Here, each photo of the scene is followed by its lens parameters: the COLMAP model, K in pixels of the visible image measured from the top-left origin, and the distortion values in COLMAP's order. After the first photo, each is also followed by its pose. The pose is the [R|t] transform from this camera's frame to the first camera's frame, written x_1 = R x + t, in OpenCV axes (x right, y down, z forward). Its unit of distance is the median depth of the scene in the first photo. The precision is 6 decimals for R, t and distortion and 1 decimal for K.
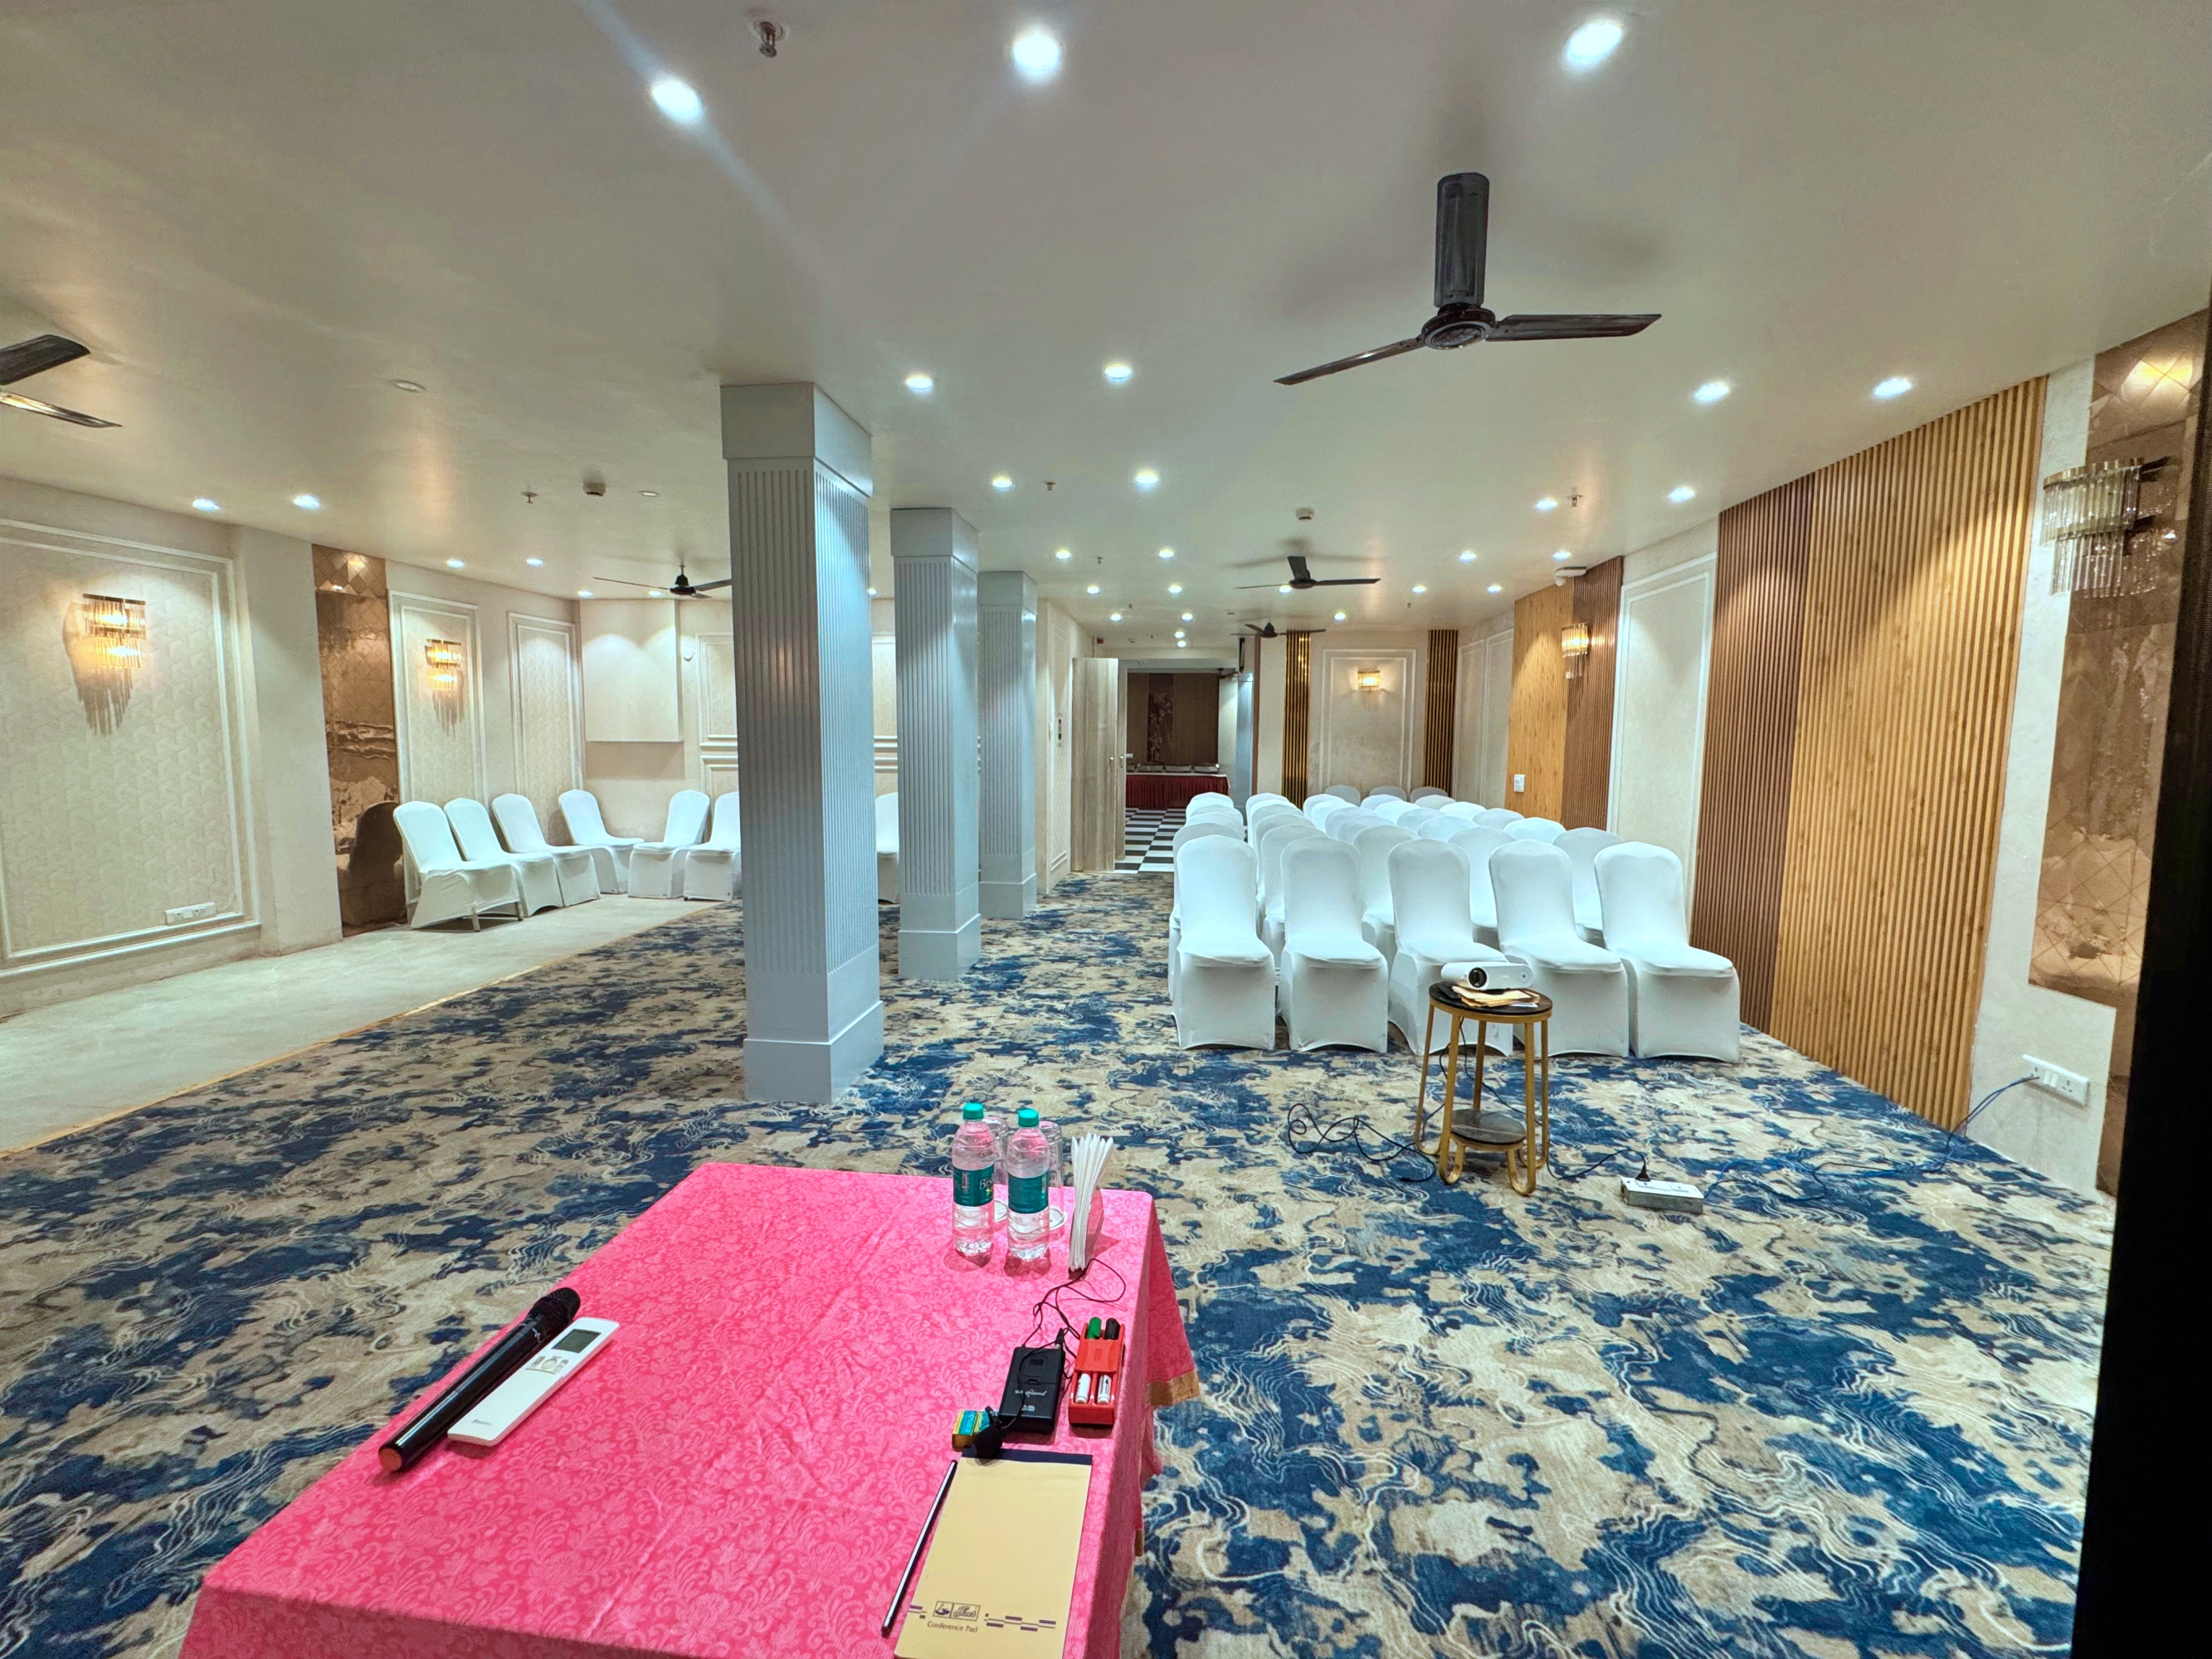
lens RADIAL K [[886.9, 0, 1110.4], [0, 886.9, 829.4], [0, 0, 1]] dist [-0.004339, 0.001224]
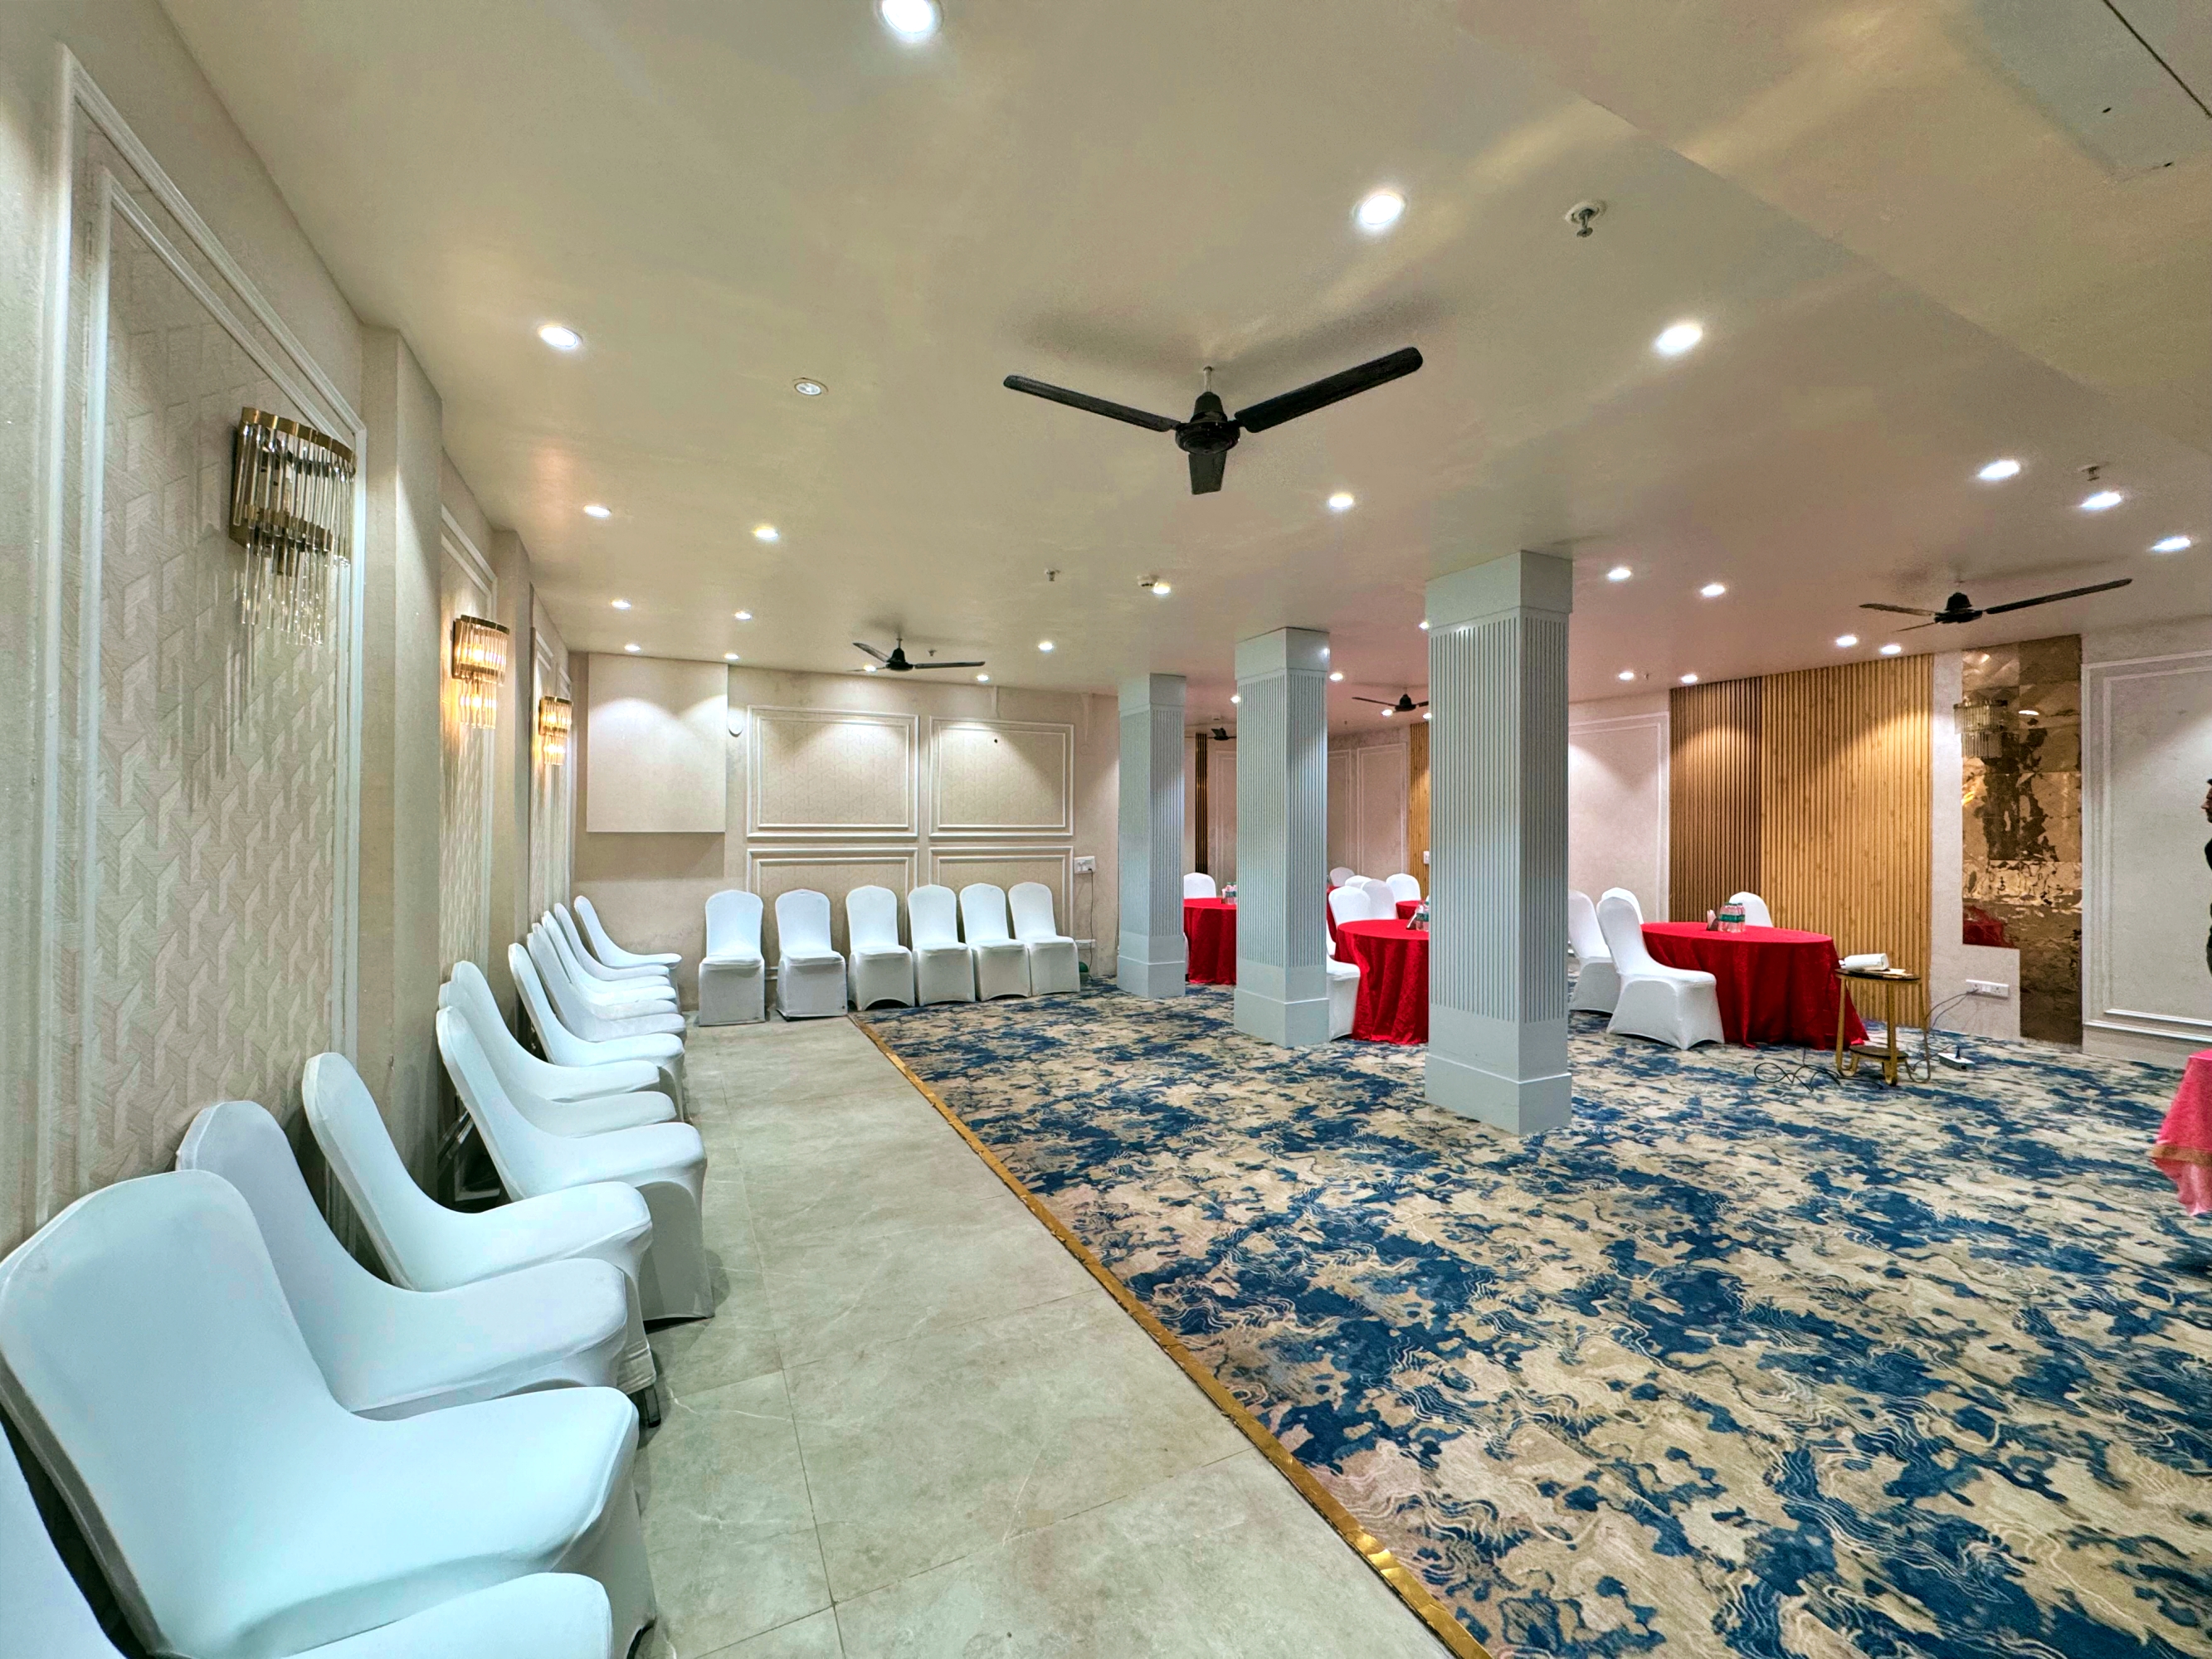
lens RADIAL K [[886.9, 0, 1109.9], [0, 886.9, 830.2], [0, 0, 1]] dist [-0.004339, 0.001224]
pose [[0.844070, -0.005713, 0.536202, -1.354983], [0.057850, 0.995077, -0.080463, -0.028976], [-0.533103, 0.098936, 0.840246, 0.246350]]
